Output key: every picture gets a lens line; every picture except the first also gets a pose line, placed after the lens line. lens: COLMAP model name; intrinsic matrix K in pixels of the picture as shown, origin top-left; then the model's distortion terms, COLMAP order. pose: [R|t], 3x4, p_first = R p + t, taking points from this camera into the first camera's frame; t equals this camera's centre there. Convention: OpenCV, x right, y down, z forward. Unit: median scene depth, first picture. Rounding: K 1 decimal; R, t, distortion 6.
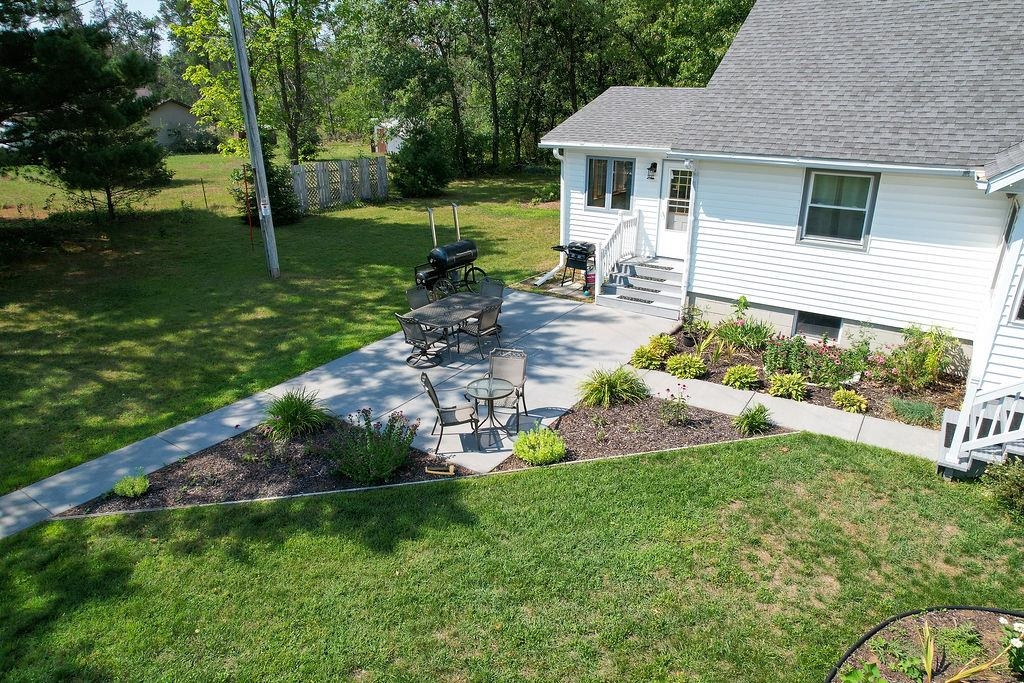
lens RADIAL K [[652.4, 0, 515.9], [0, 652.4, 345.9], [0, 0, 1]] dist [-0.084626, 0.076807]
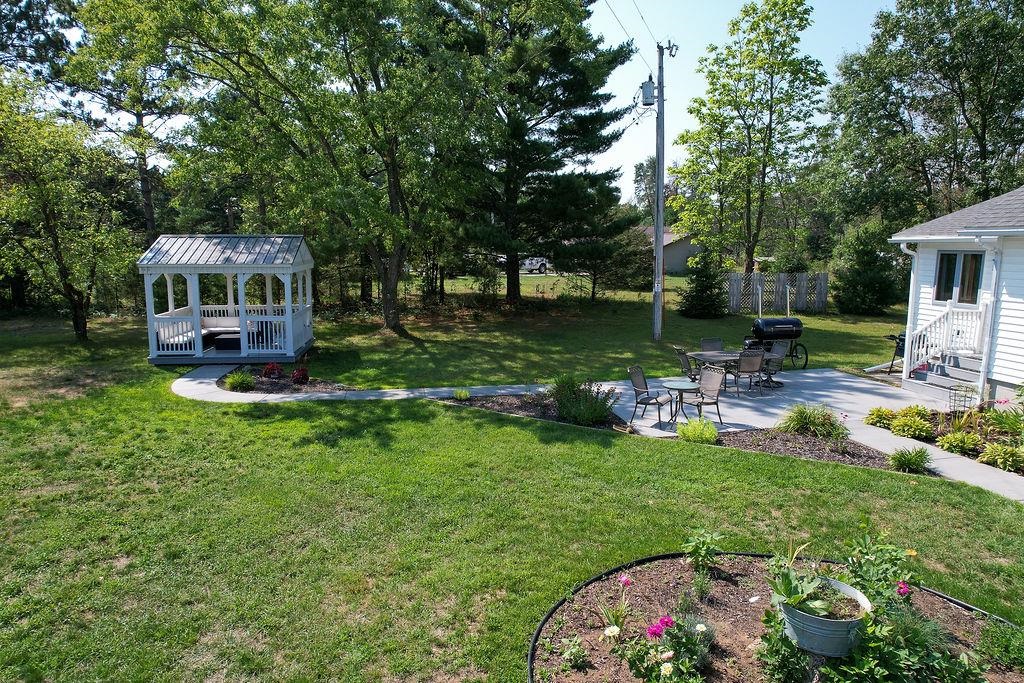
lens RADIAL K [[652.4, 0, 515.9], [0, 652.4, 345.9], [0, 0, 1]] dist [-0.084626, 0.076807]
pose [[0.702791, 0.110621, -0.702743, 0.434465], [-0.257747, 0.960314, -0.106599, 0.146050], [0.663062, 0.256047, 0.703412, -0.105464]]
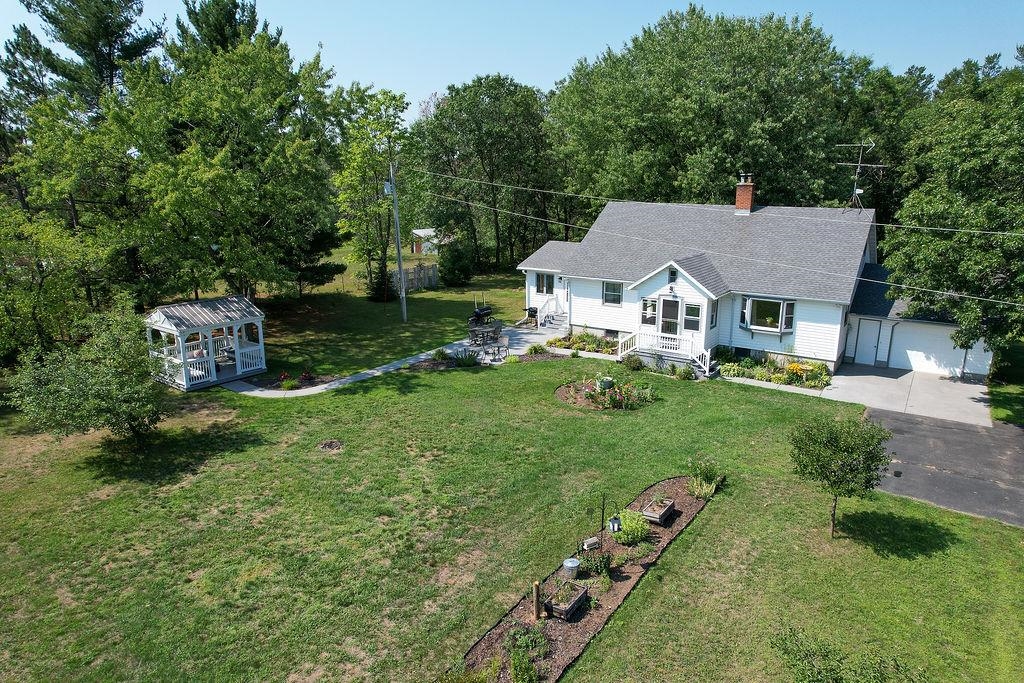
lens RADIAL K [[652.4, 0, 515.9], [0, 652.4, 345.9], [0, 0, 1]] dist [-0.084626, 0.076807]
pose [[0.999993, -0.003790, -0.000331, 0.038822], [0.003723, 0.992797, -0.119751, 0.342444], [0.000783, 0.119749, 0.992804, -1.745852]]
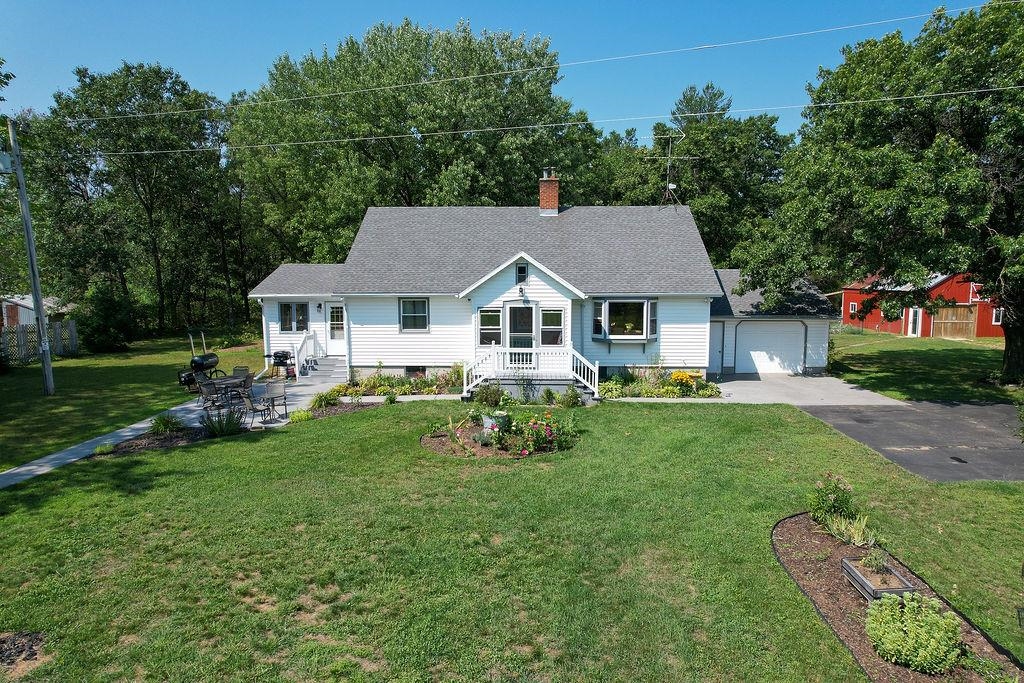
lens RADIAL K [[652.4, 0, 515.9], [0, 652.4, 345.9], [0, 0, 1]] dist [-0.084626, 0.076807]
pose [[0.843920, -0.064547, 0.532572, -0.334771], [0.198339, 0.959937, -0.197946, 0.337003], [-0.498459, 0.272680, 0.822912, -0.825966]]
